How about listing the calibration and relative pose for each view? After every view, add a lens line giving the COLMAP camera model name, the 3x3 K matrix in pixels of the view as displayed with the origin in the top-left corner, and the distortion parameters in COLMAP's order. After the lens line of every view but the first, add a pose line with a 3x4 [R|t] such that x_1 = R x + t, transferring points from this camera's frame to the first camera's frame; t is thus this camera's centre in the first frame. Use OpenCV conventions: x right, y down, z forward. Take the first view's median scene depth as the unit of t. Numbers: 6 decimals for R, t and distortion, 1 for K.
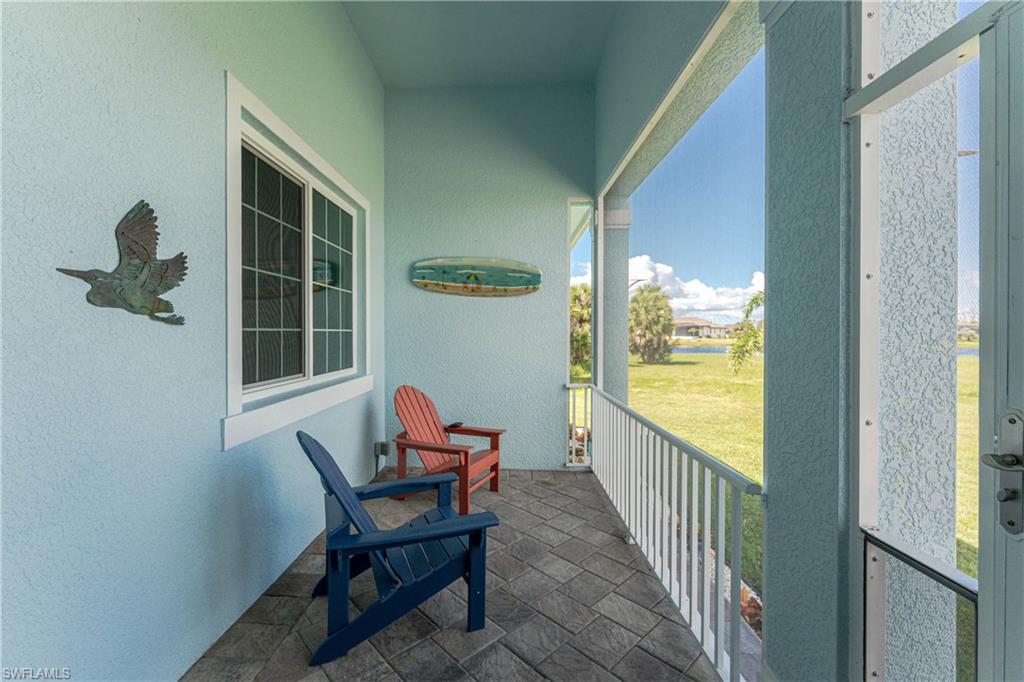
lens RADIAL K [[443.2, 0, 505.7], [0, 443.2, 337.9], [0, 0, 1]] dist [0.000018, 0.000254]
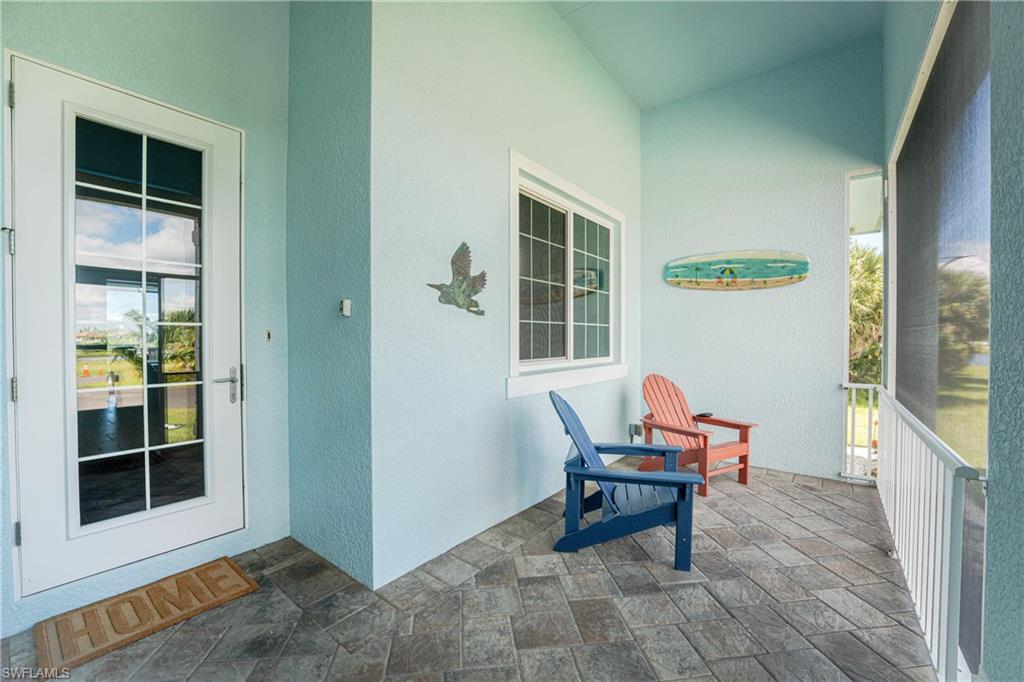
lens RADIAL K [[417.8, 0, 512.6], [0, 417.8, 342.1], [0, 0, 1]] dist [-0.000008, -0.000841]
pose [[0.821761, 0.007399, -0.569784, 0.111713], [-0.002873, 0.999957, 0.008841, 0.026367], [0.569824, -0.005628, 0.821747, -0.095498]]
